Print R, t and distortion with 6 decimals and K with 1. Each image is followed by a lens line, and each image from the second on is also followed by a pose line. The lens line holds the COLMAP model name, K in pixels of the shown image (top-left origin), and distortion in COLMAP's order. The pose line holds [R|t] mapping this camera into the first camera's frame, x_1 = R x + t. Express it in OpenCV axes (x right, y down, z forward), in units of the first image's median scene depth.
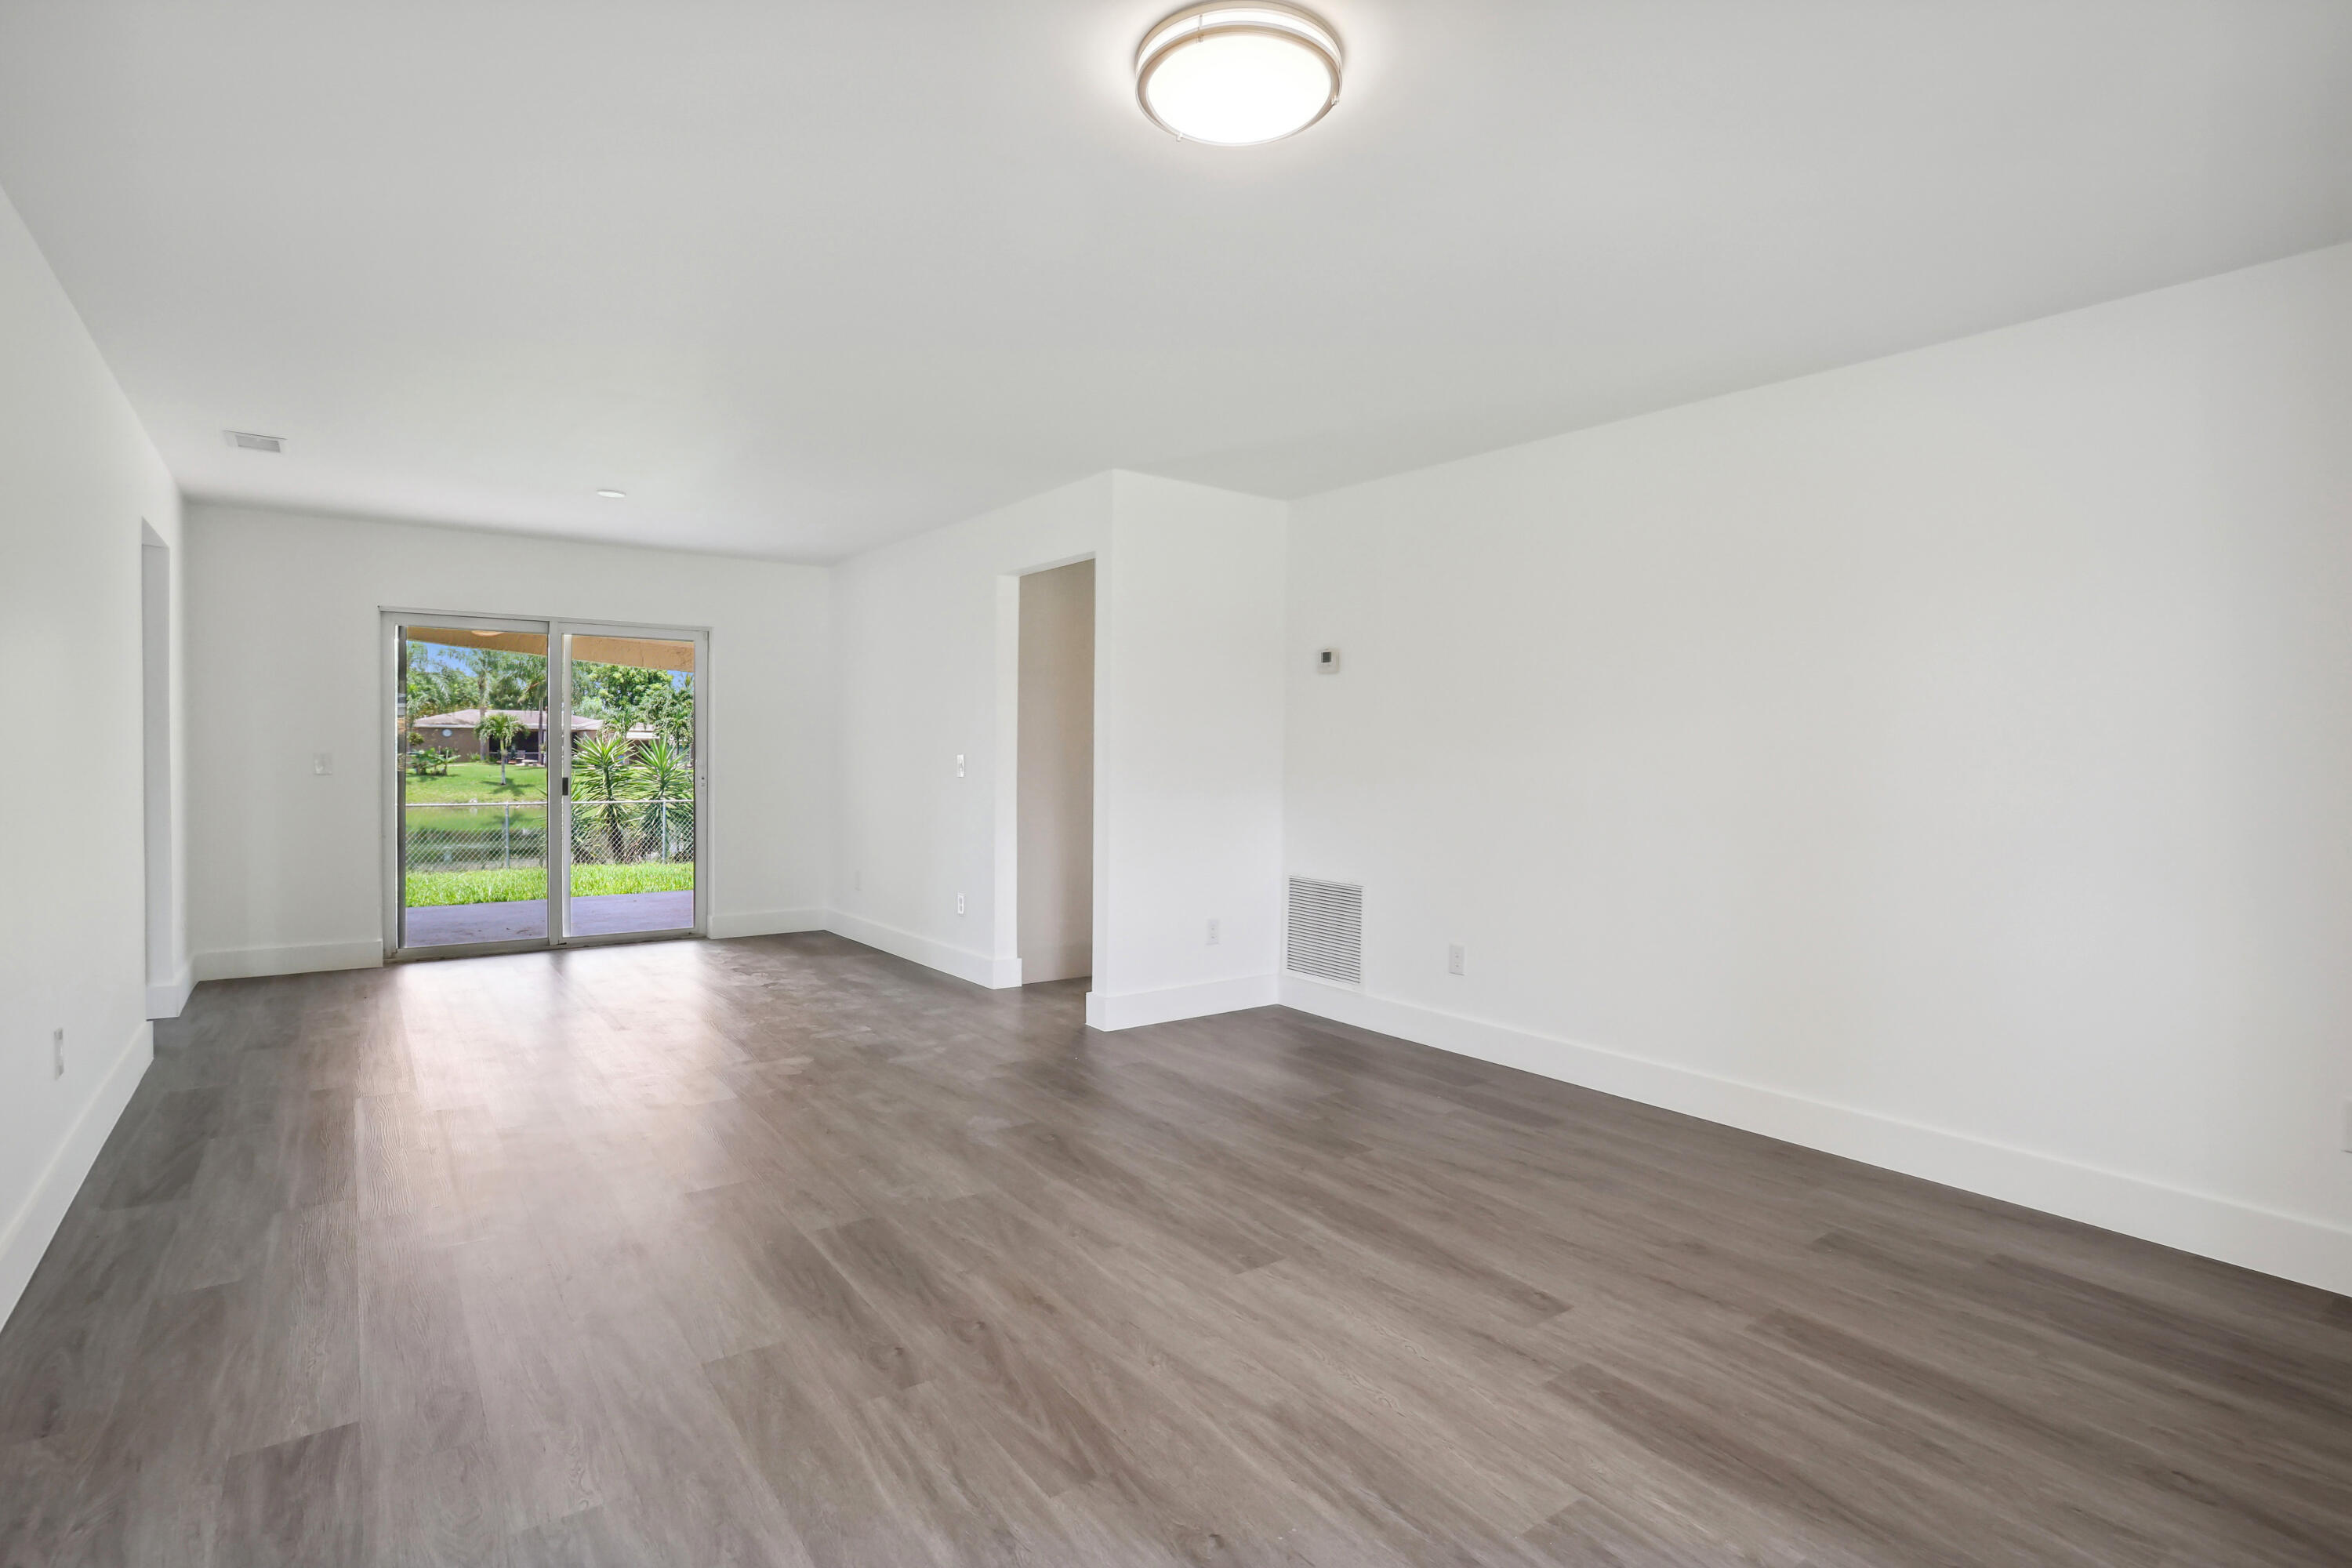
lens RADIAL K [[1155.0, 0, 1176.0], [0, 1155.0, 784.0], [0, 0, 1]] dist [0.001741, 0.000492]
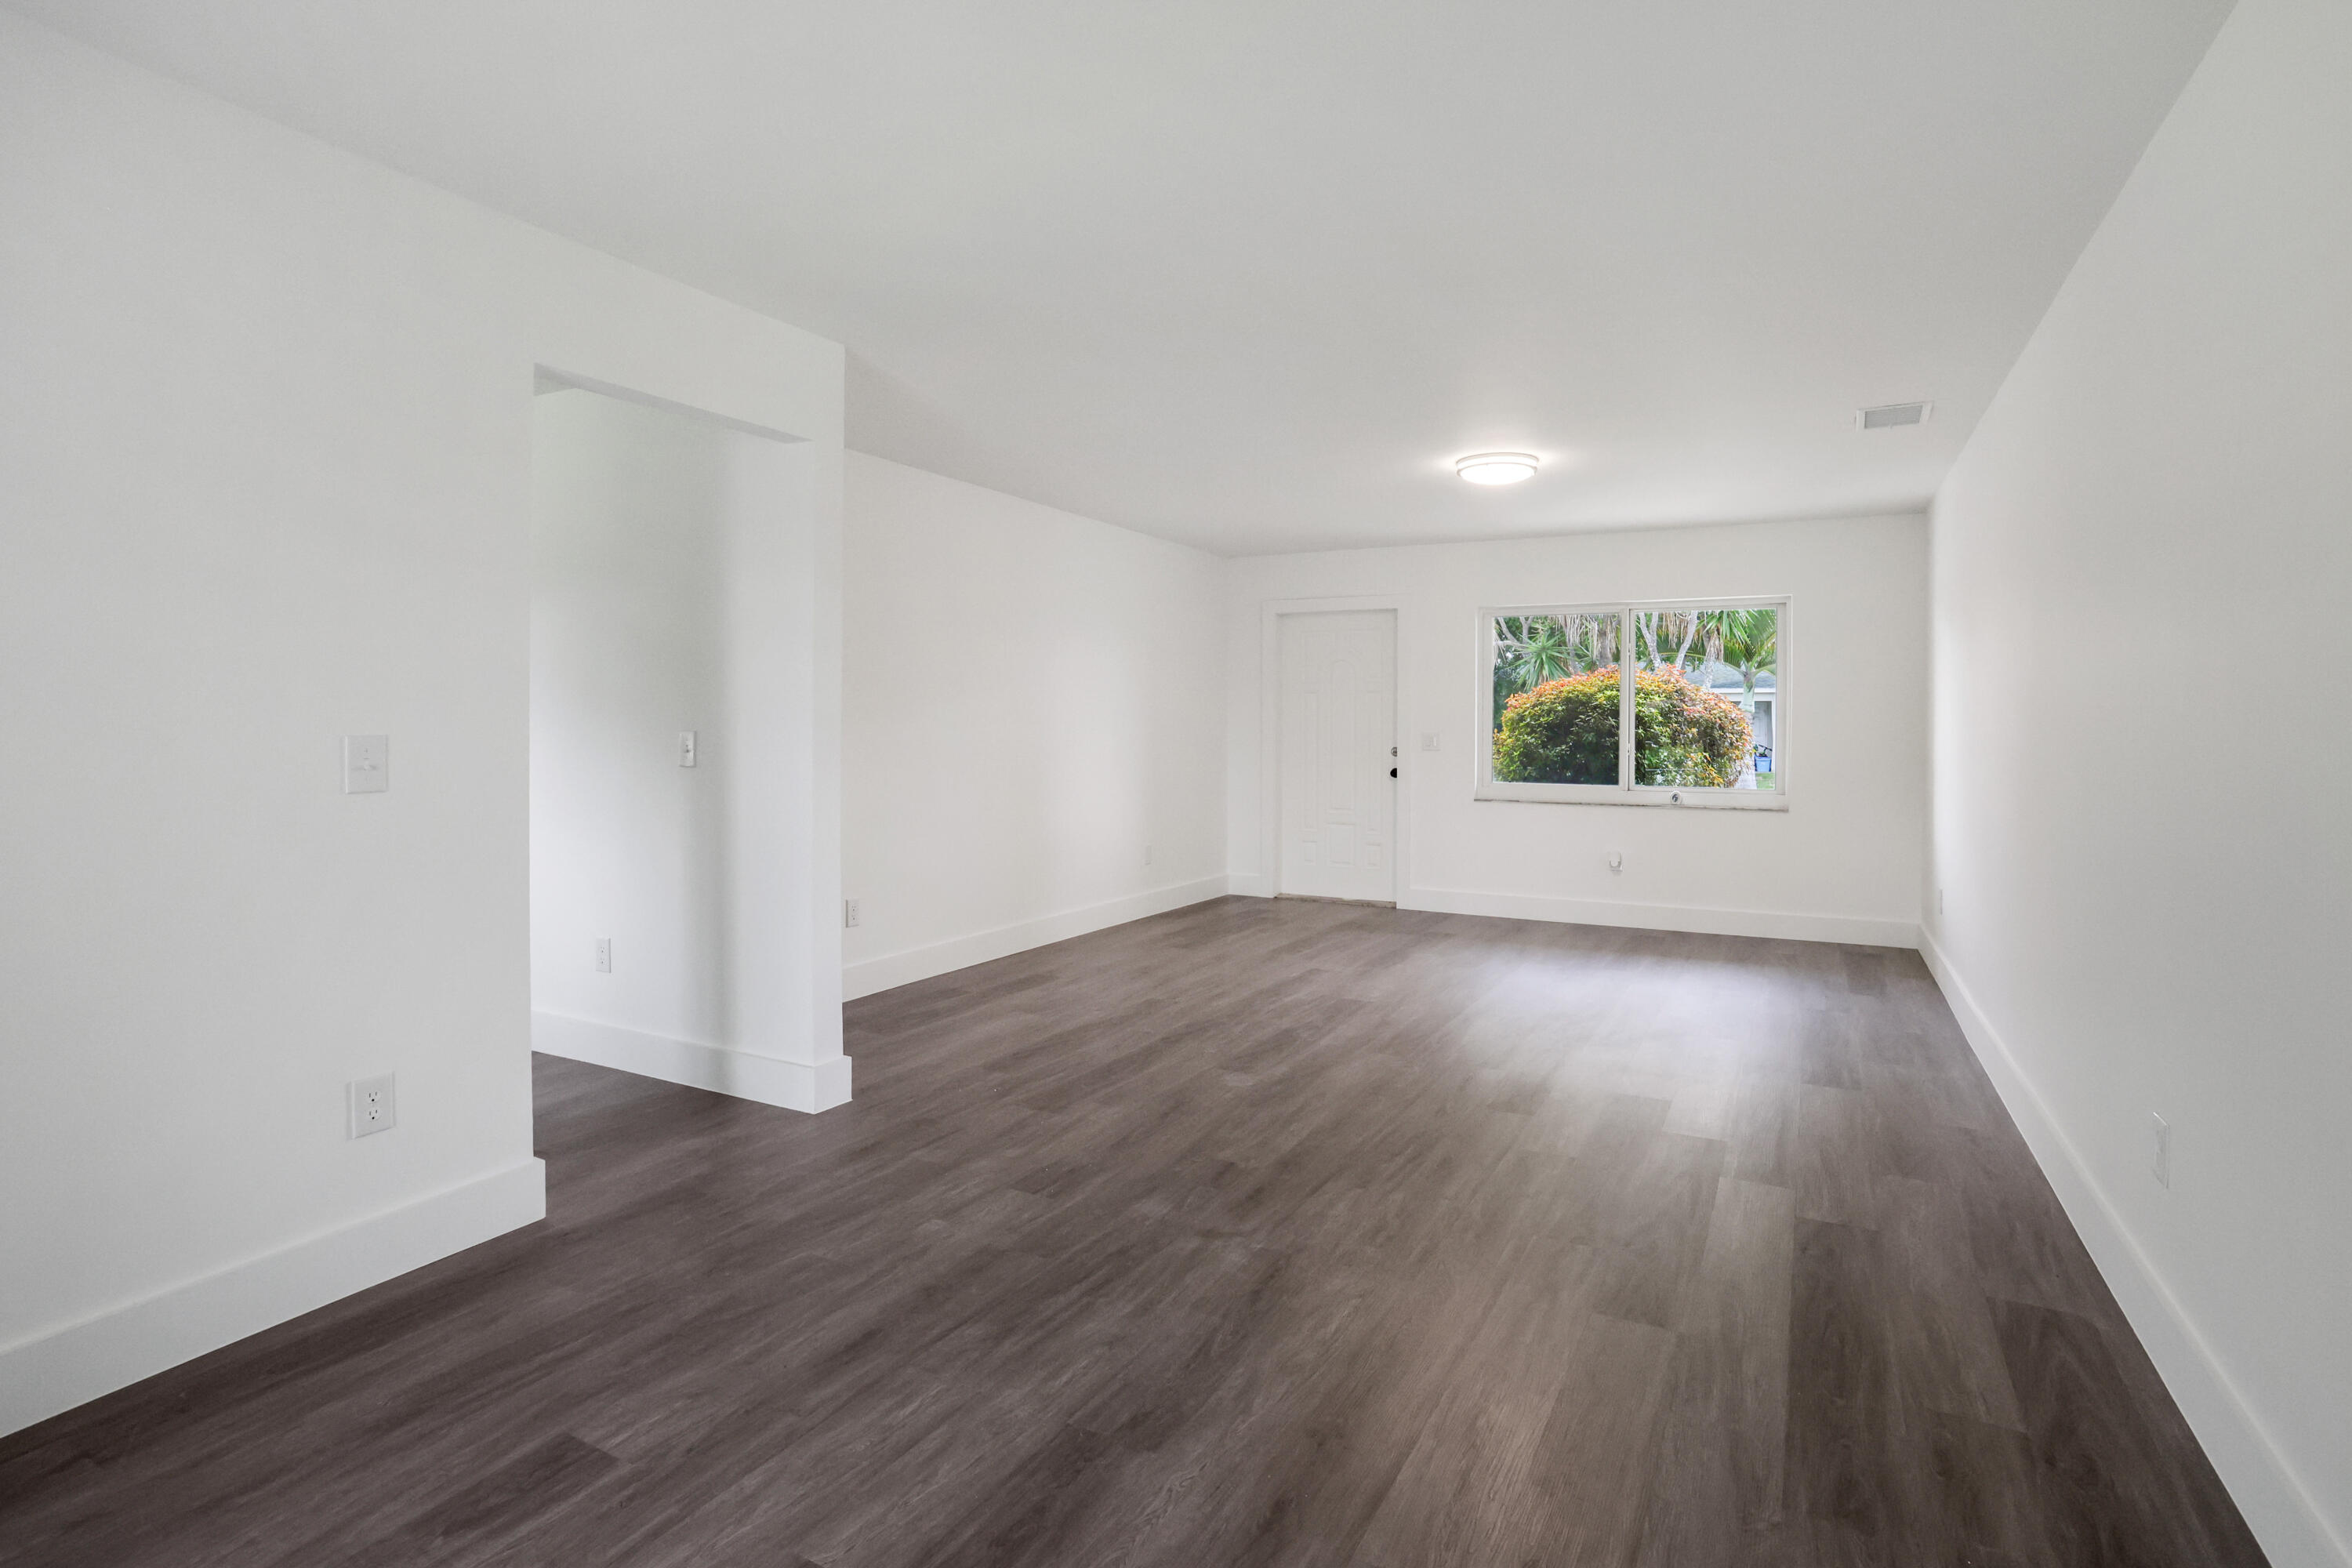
lens RADIAL K [[1155.0, 0, 1176.0], [0, 1155.0, 784.0], [0, 0, 1]] dist [0.001741, 0.000492]
pose [[-0.425306, -0.060343, 0.903036, -1.102491], [0.015066, 0.997165, 0.073728, -0.052797], [-0.904924, 0.044962, -0.423191, 1.531979]]
